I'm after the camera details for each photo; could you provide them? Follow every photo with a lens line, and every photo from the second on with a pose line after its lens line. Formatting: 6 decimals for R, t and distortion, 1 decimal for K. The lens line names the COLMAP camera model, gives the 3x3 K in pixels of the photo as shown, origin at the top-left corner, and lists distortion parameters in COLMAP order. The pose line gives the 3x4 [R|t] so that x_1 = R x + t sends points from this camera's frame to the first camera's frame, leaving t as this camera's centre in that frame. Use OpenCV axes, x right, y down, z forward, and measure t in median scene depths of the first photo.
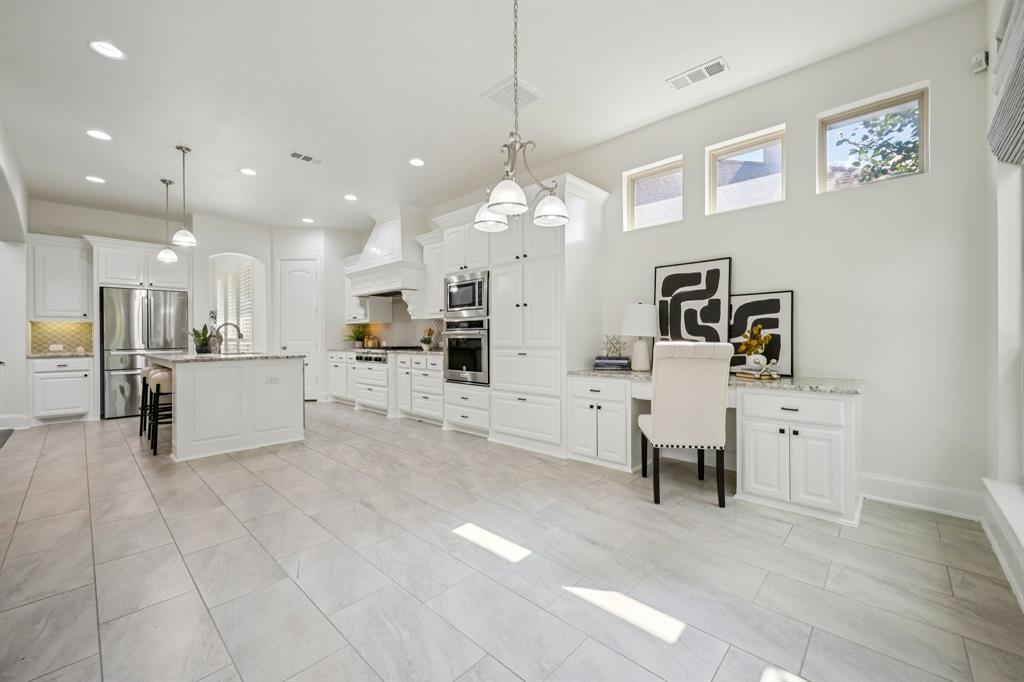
lens RADIAL K [[407.4, 0, 512.1], [0, 407.4, 339.8], [0, 0, 1]] dist [0.004218, 0.000854]
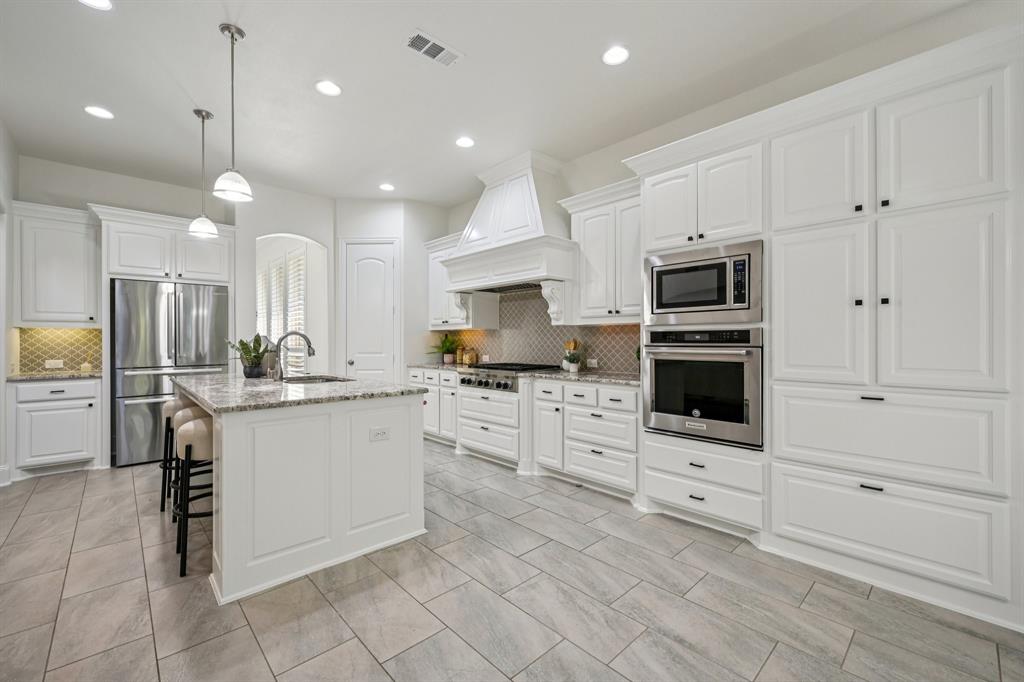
lens RADIAL K [[426.8, 0, 515.9], [0, 426.8, 343.6], [0, 0, 1]] dist [0.002336, 0.000019]
pose [[0.998222, 0.004960, -0.059407, -0.285966], [-0.004834, 0.999986, 0.002257, -0.023872], [0.059417, -0.001966, 0.998231, 0.328667]]
